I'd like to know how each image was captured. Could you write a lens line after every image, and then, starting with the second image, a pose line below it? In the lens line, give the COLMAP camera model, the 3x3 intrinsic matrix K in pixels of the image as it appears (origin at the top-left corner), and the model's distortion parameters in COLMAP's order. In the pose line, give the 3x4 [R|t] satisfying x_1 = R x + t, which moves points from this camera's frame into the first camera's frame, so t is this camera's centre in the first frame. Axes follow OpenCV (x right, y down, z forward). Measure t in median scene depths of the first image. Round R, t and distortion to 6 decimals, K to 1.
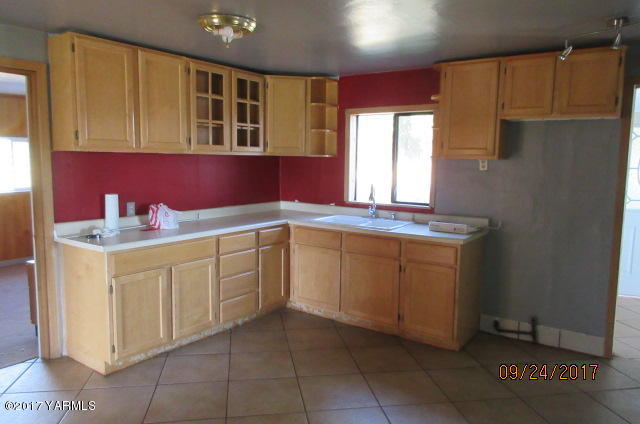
lens RADIAL K [[473.2, 0, 321.1], [0, 473.2, 212.9], [0, 0, 1]] dist [-0.006017, -0.000080]
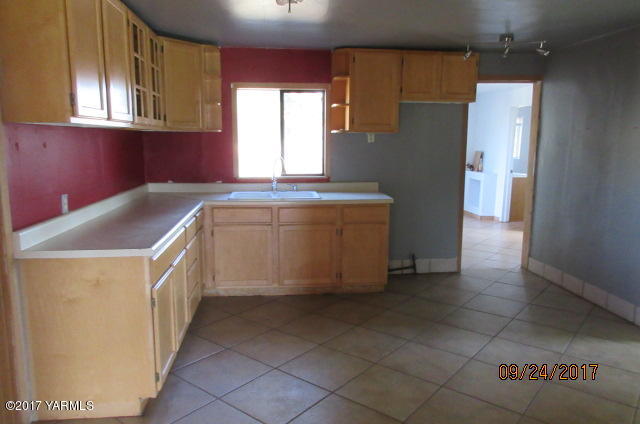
lens RADIAL K [[473.2, 0, 323.2], [0, 473.2, 212.0], [0, 0, 1]] dist [-0.006017, -0.000080]
pose [[0.743708, -0.115239, 0.658497, -0.525834], [0.083863, 0.993331, 0.079121, -0.018010], [-0.663224, -0.003619, 0.748412, 0.165836]]
